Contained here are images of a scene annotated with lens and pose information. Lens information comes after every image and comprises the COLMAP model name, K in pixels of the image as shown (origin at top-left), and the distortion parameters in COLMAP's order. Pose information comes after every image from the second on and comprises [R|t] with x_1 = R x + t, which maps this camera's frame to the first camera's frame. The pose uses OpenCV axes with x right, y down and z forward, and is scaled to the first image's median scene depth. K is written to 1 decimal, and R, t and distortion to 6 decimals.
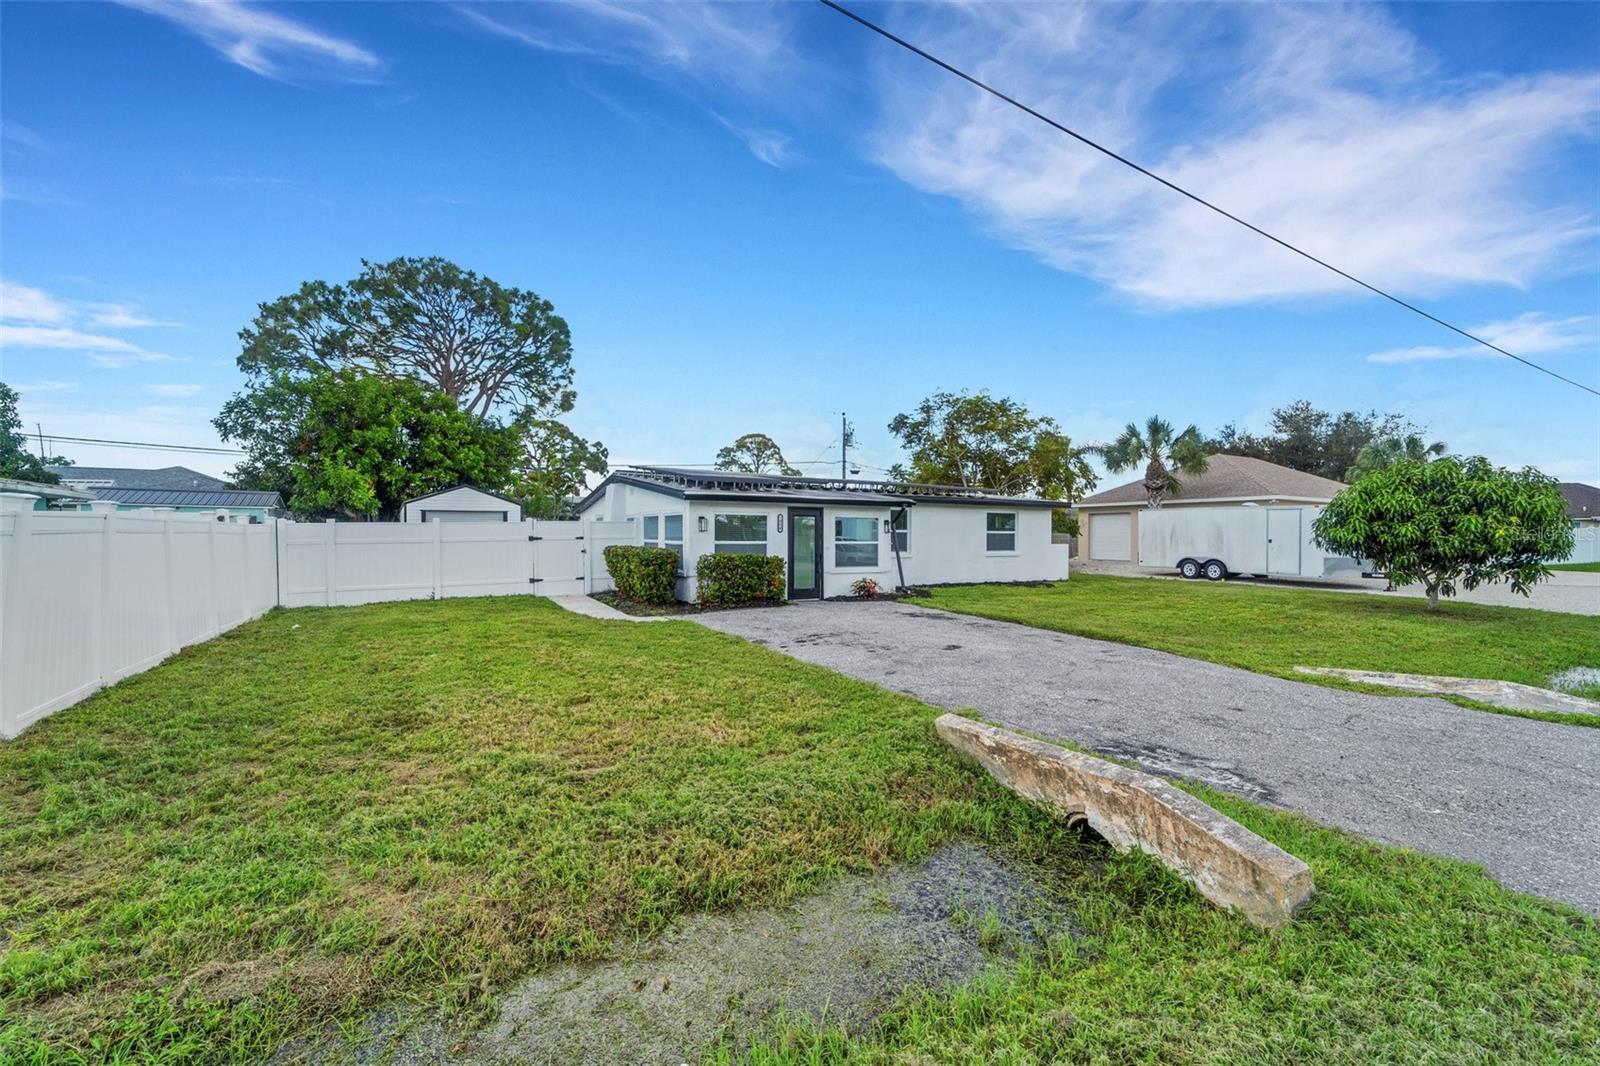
lens RADIAL K [[679.2, 0, 799.6], [0, 679.2, 541.1], [0, 0, 1]] dist [0.001034, -0.000919]
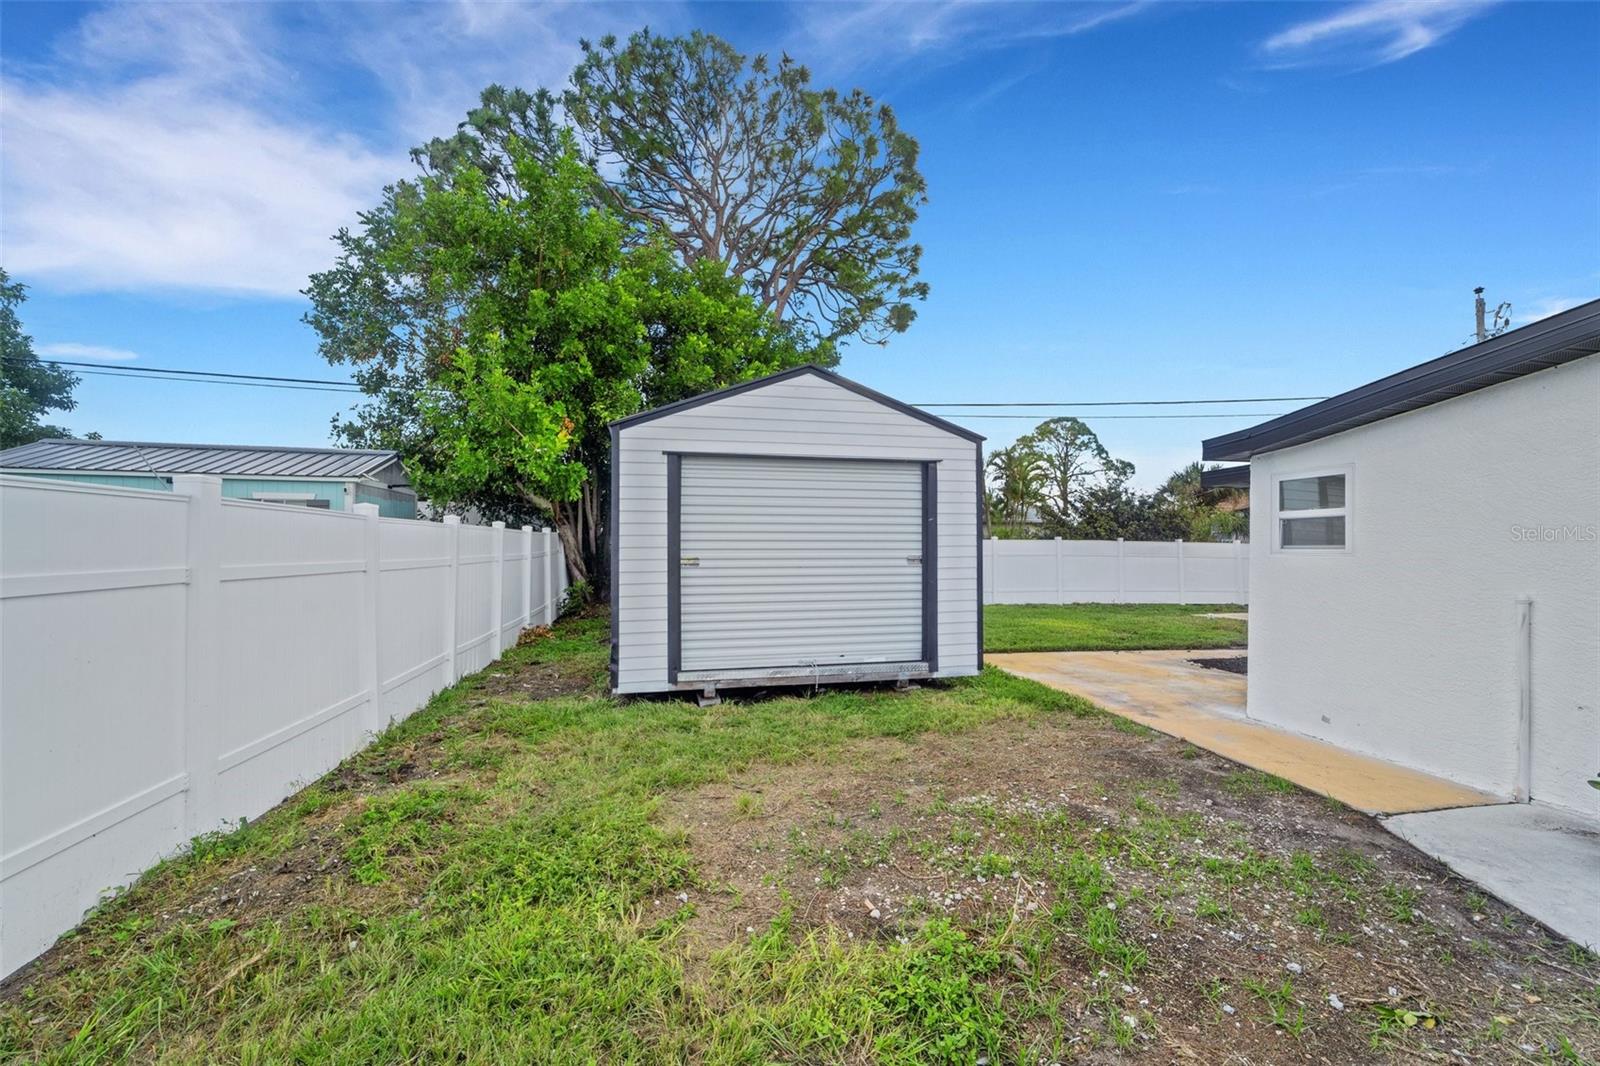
lens RADIAL K [[679.2, 0, 799.6], [0, 679.2, 541.1], [0, 0, 1]] dist [0.001034, -0.000919]
pose [[0.947203, -0.002169, -0.320626, -0.326512], [-0.004635, 0.999780, -0.020454, -0.003084], [0.320600, 0.020860, 0.946985, 0.591393]]
